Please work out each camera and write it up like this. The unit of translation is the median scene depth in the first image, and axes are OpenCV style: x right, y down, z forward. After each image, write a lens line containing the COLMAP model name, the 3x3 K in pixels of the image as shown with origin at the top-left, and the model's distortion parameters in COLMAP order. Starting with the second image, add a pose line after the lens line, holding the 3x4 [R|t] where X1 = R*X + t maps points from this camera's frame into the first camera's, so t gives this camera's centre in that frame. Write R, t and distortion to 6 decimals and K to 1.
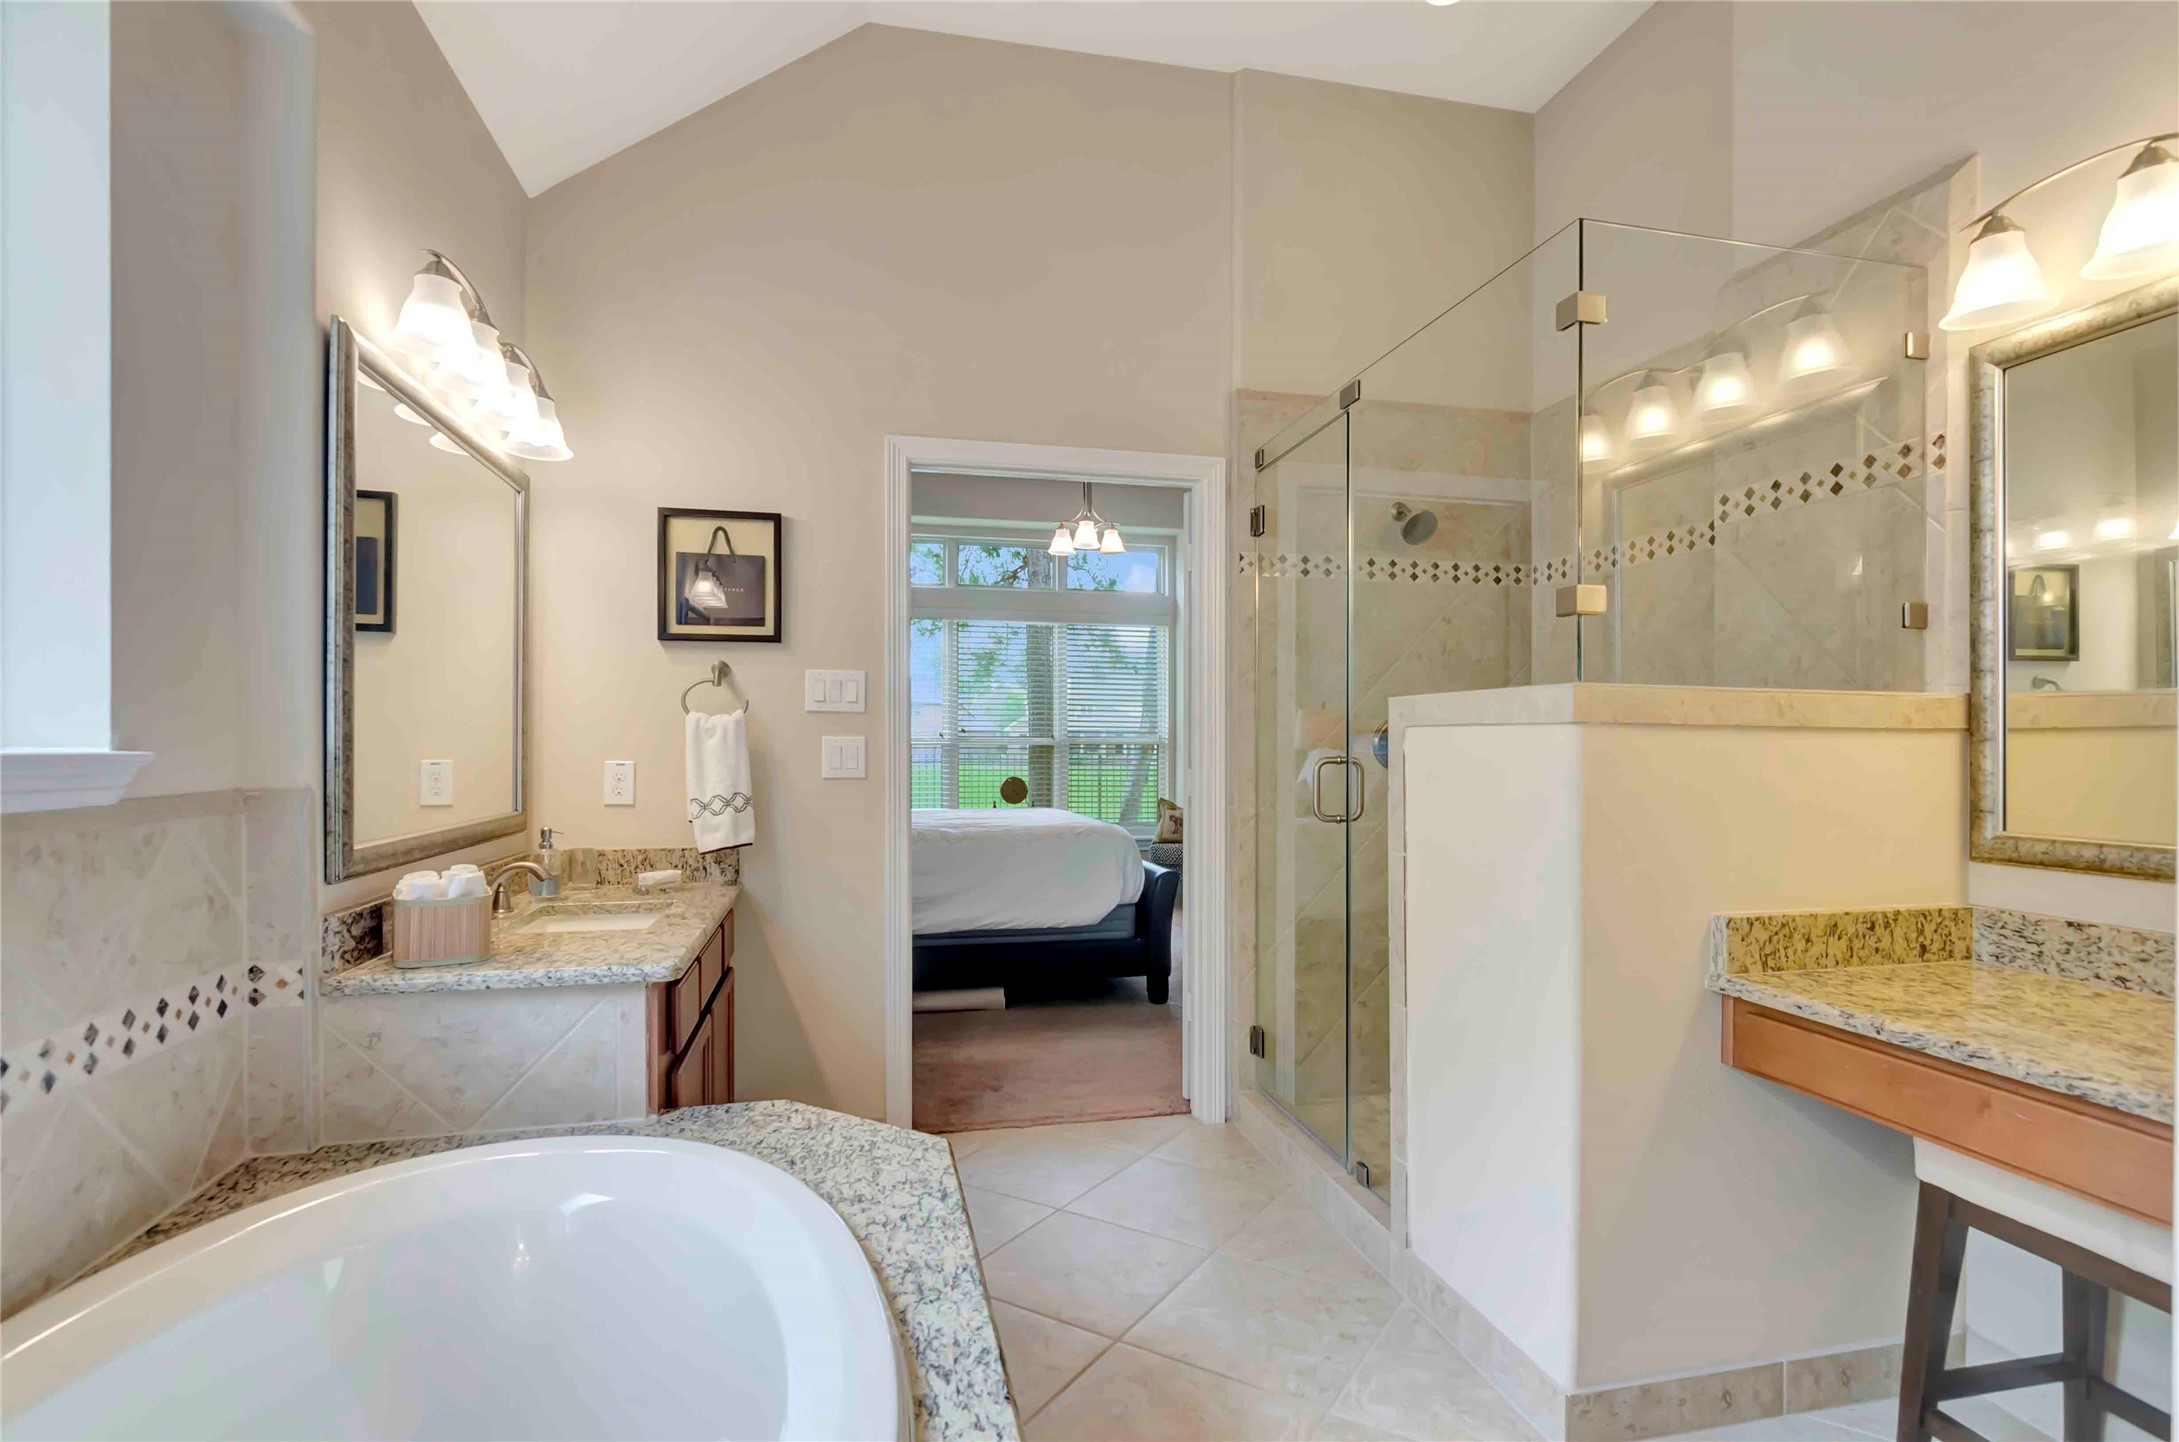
lens RADIAL K [[1068.9, 0, 1108.1], [0, 1068.9, 740.4], [0, 0, 1]] dist [-0.001201, -0.000101]
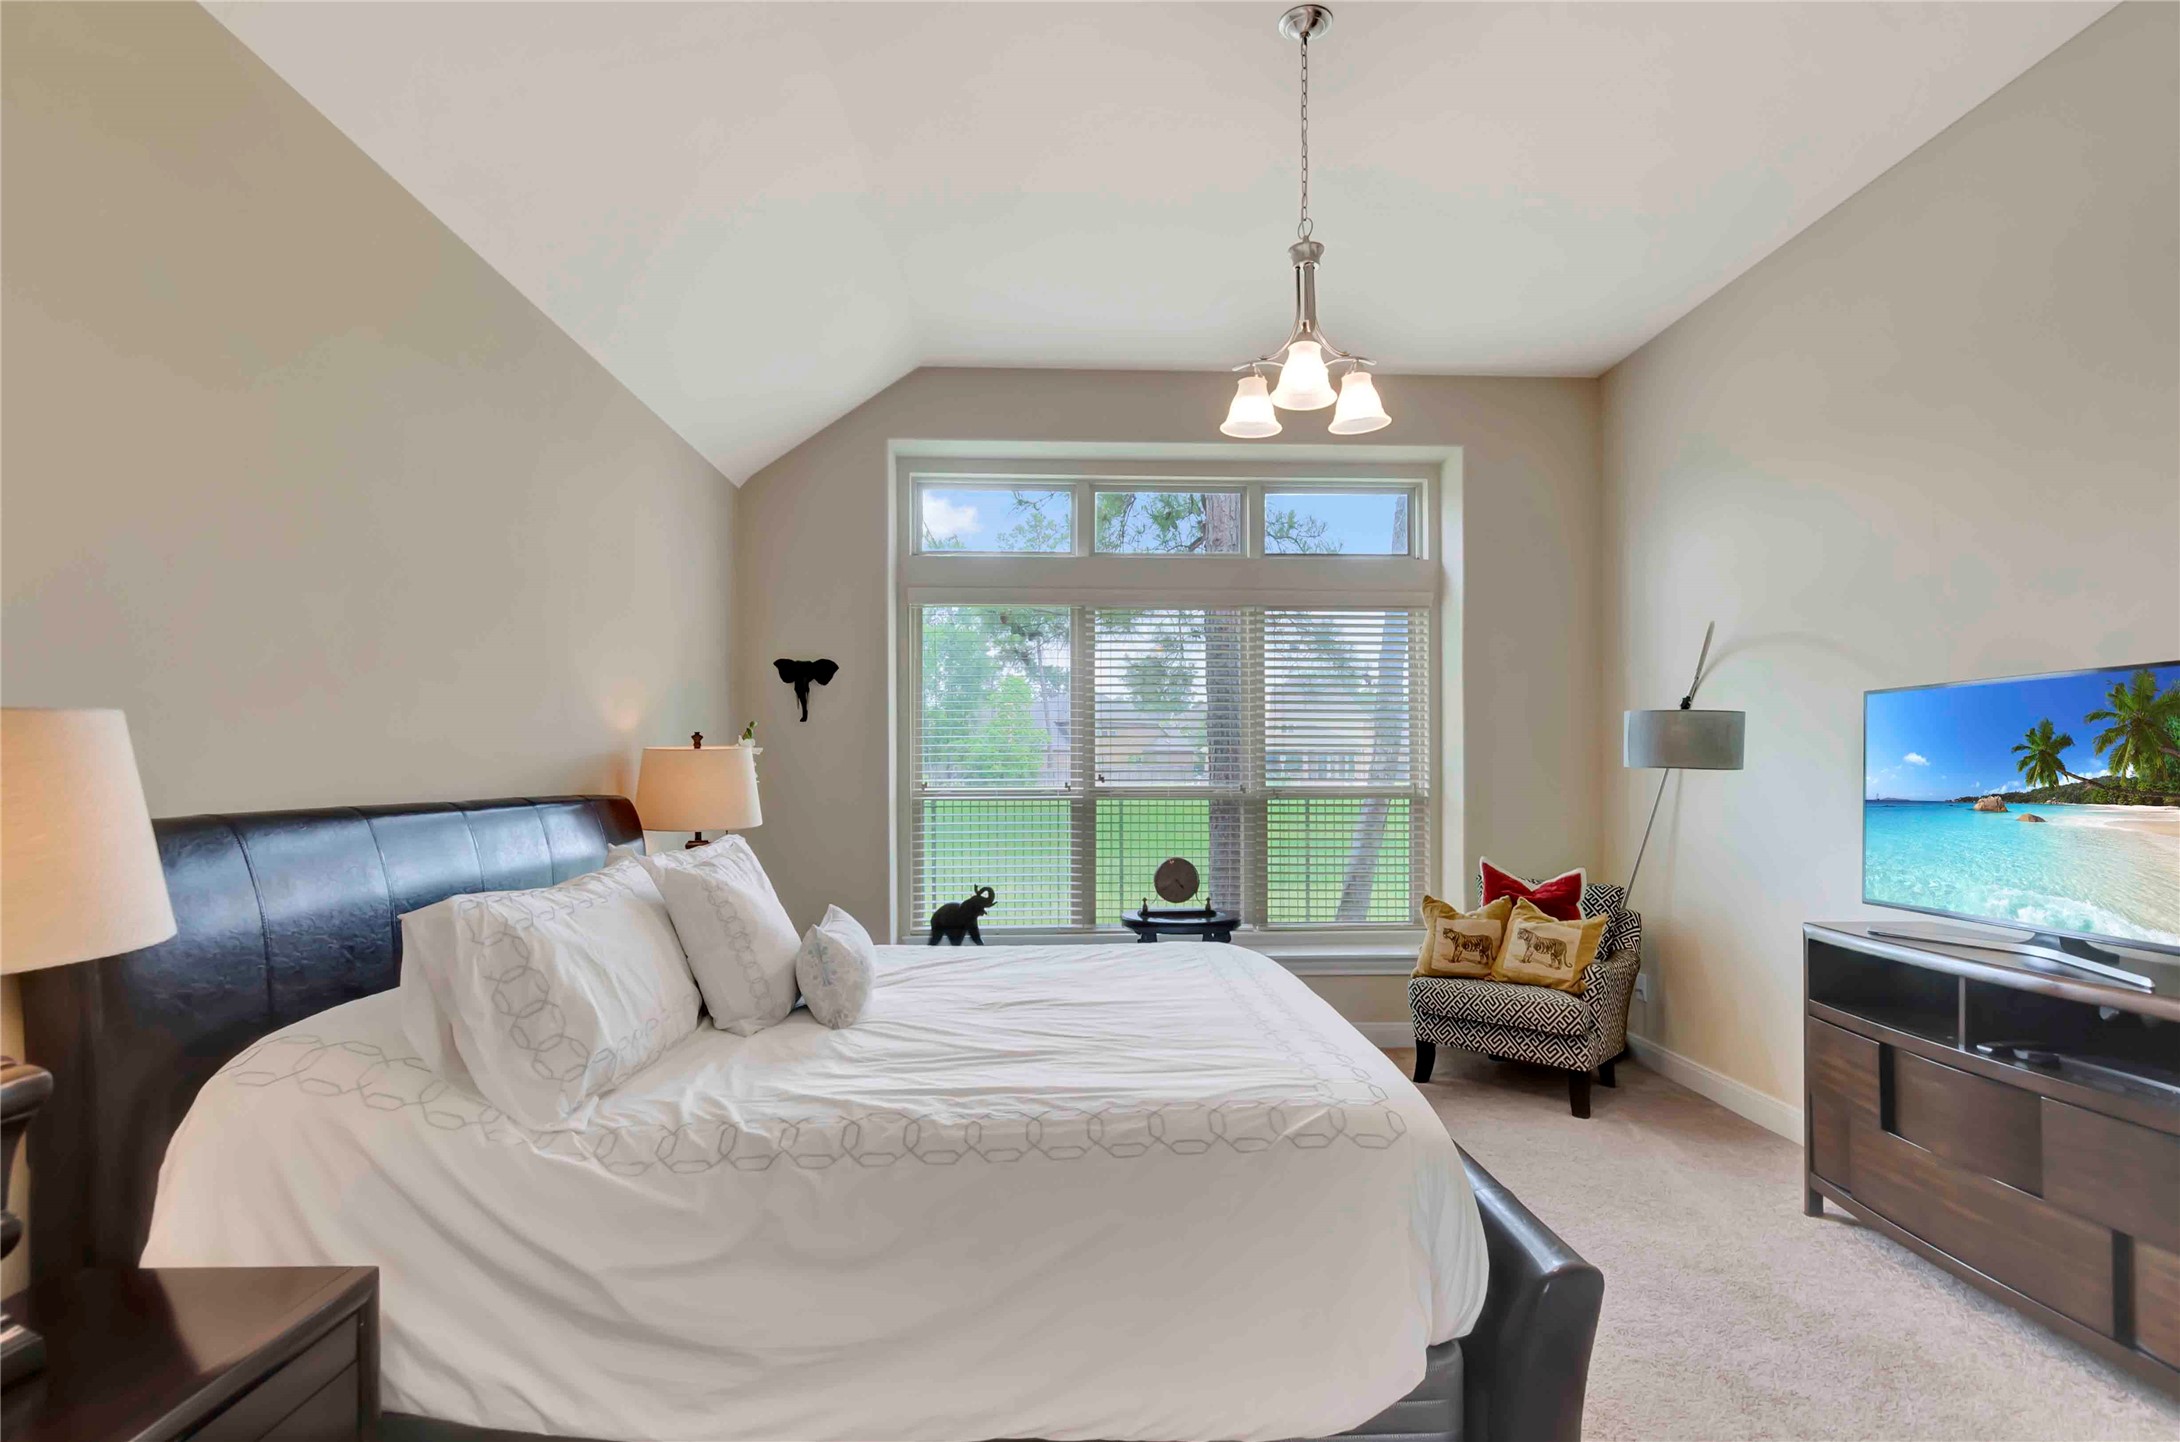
lens RADIAL K [[1069.4, 0, 1108.6], [0, 1069.4, 740.4], [0, 0, 1]] dist [-0.001201, -0.000101]
pose [[0.982848, -0.006322, -0.184309, -0.013740], [0.002952, 0.999823, -0.018556, -0.021940], [0.184393, 0.017694, 0.982693, 0.389440]]
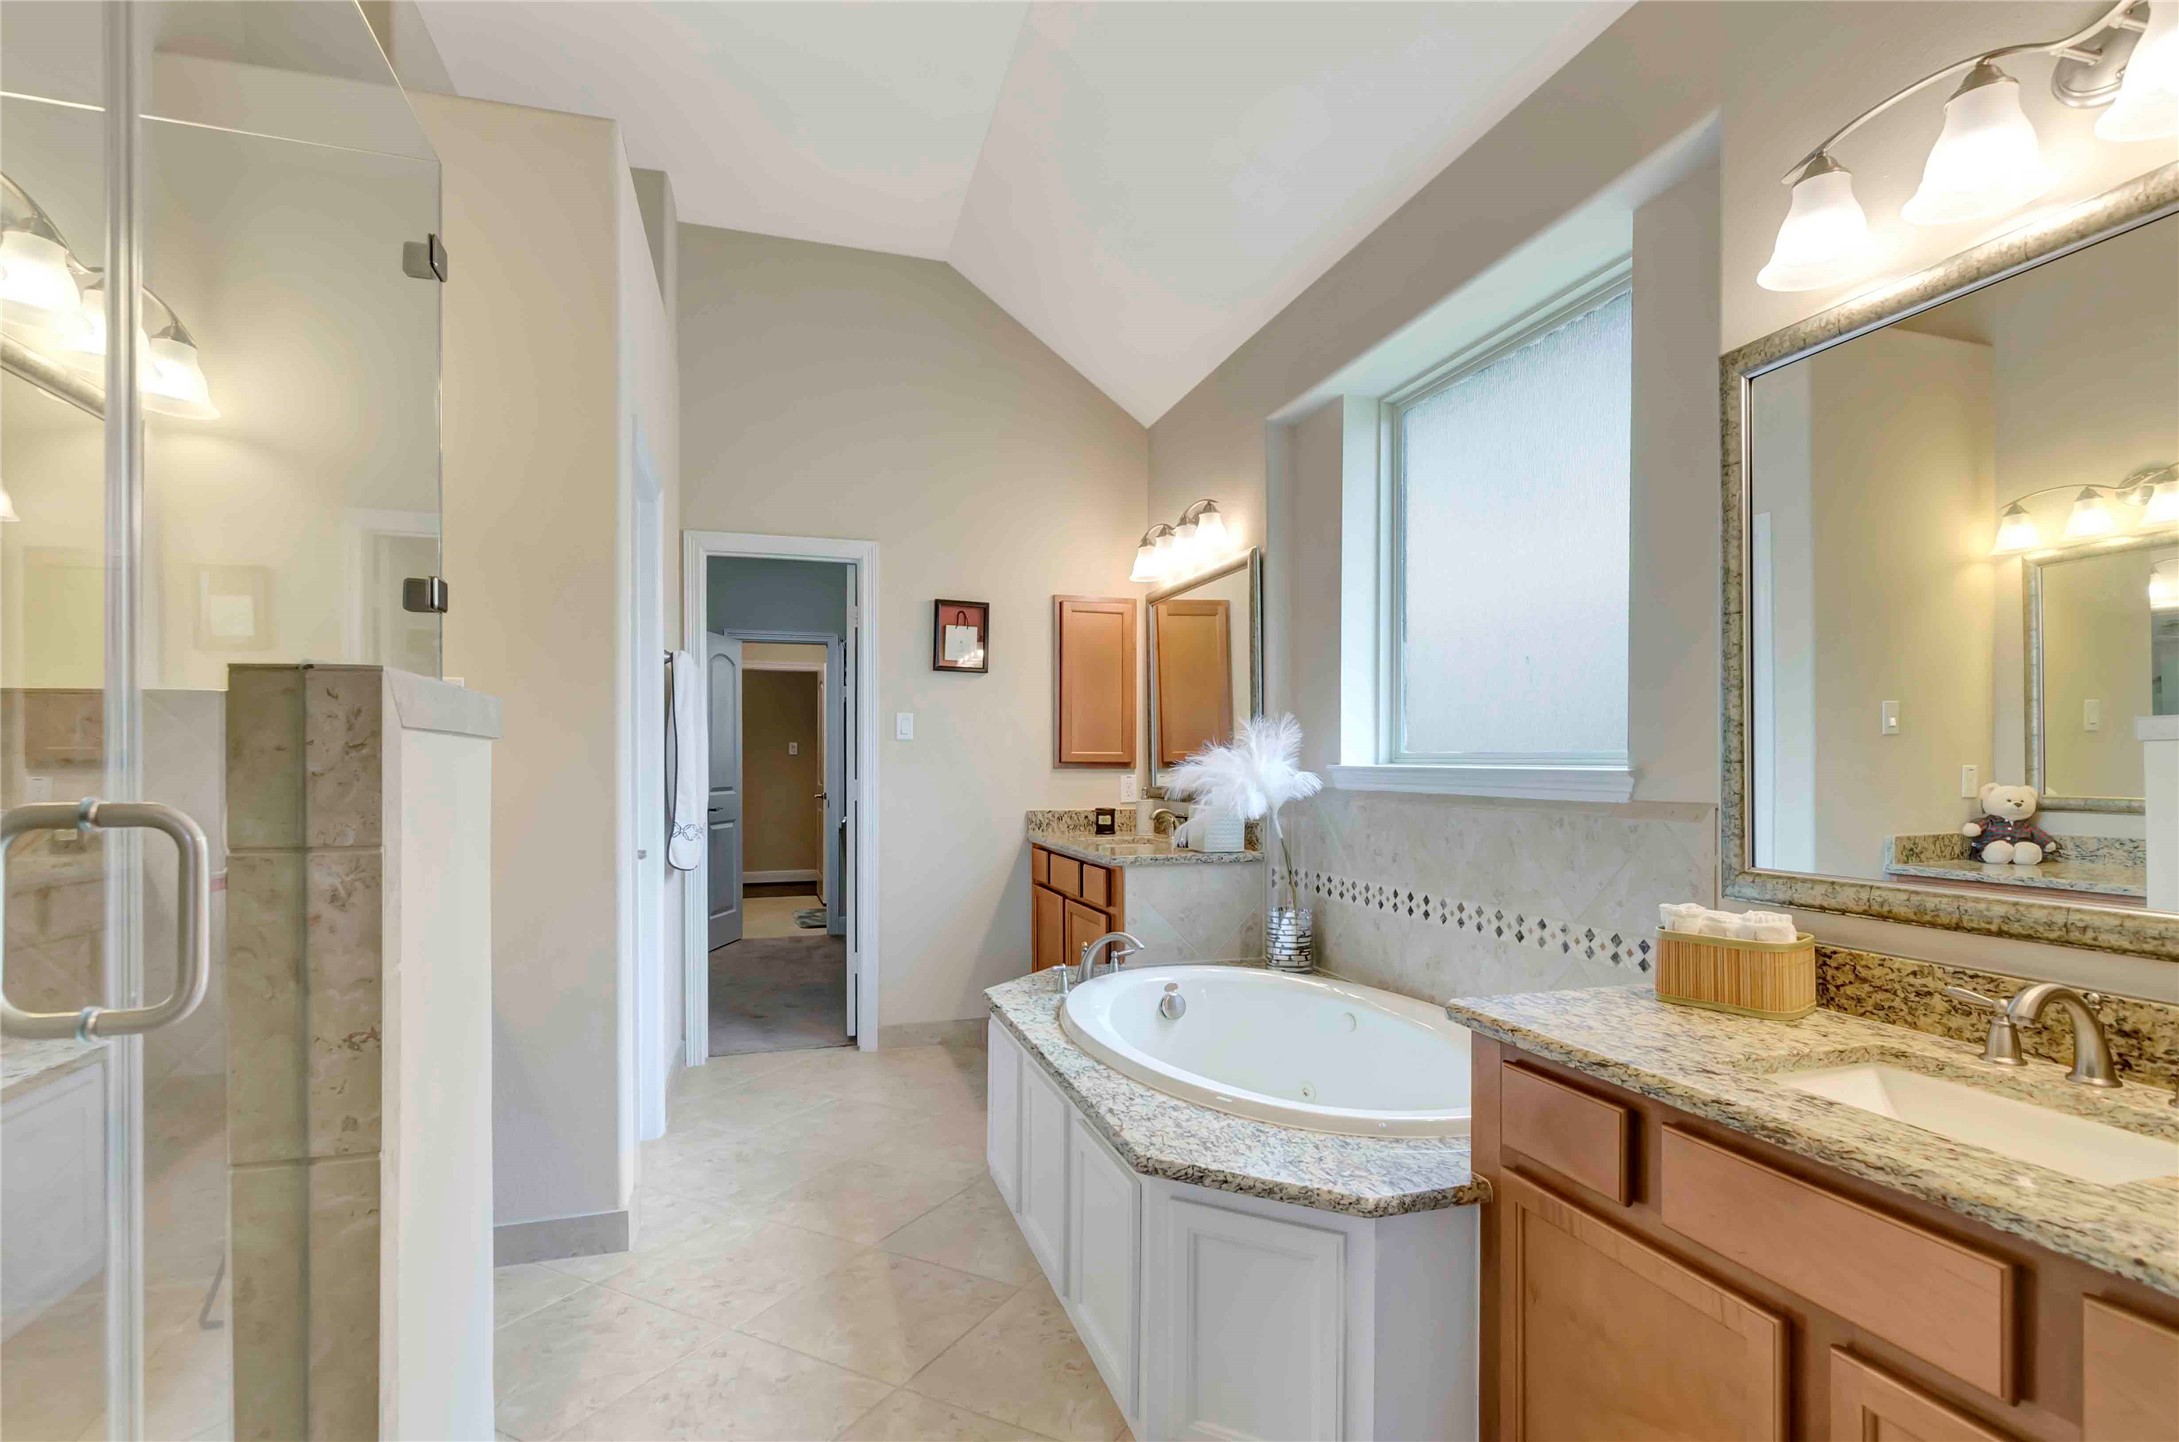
lens RADIAL K [[1068.9, 0, 1108.1], [0, 1068.9, 740.4], [0, 0, 1]] dist [-0.001201, -0.000101]
pose [[-0.996908, -0.001776, -0.078556, -0.050036], [0.000040, 0.999733, -0.023106, 0.004271], [0.078576, -0.023037, -0.996642, 2.506724]]
